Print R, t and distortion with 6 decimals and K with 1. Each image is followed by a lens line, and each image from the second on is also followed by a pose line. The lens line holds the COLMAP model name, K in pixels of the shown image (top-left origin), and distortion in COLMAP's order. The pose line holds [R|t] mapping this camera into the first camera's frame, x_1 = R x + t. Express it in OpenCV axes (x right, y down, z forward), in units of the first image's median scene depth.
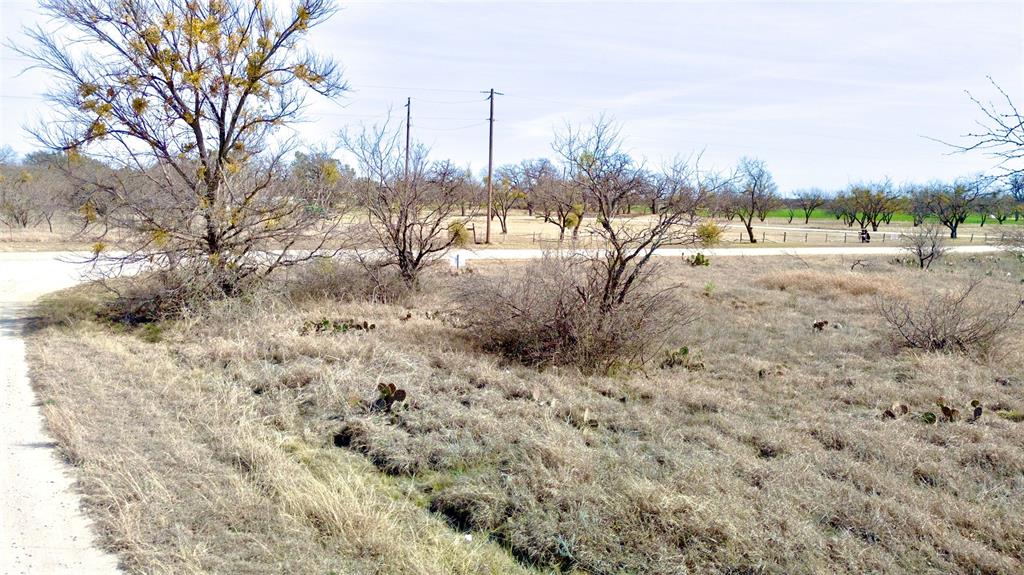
lens RADIAL K [[749.9, 0, 510.4], [0, 749.9, 288.5], [0, 0, 1]] dist [0.077125, -0.077852]
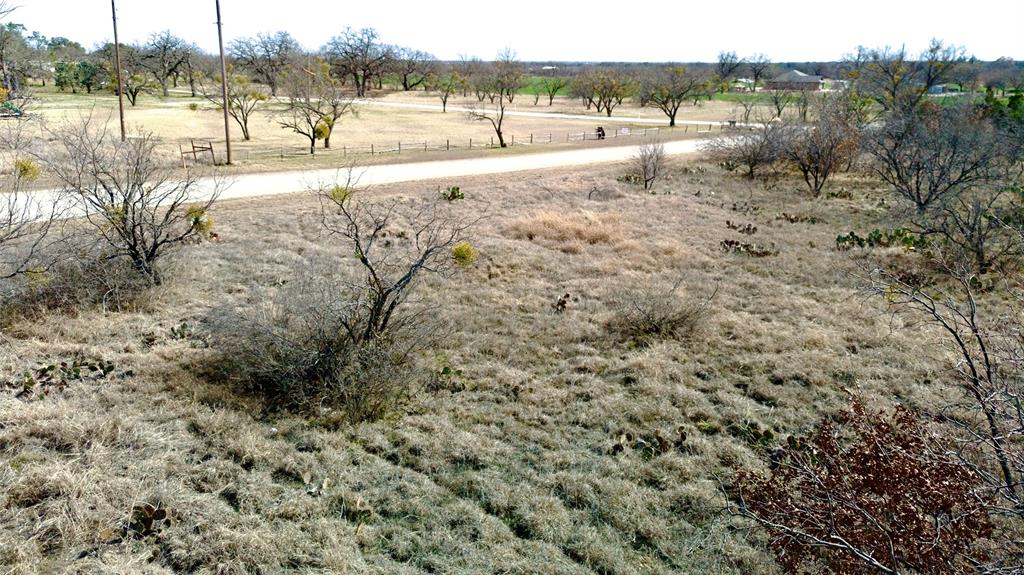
lens RADIAL K [[749.9, 0, 510.4], [0, 749.9, 288.5], [0, 0, 1]] dist [0.077125, -0.077852]
pose [[0.949185, -0.085362, 0.302922, 0.004083], [0.025690, 0.980317, 0.195752, -0.160689], [-0.313670, -0.178023, 0.932695, 0.004344]]
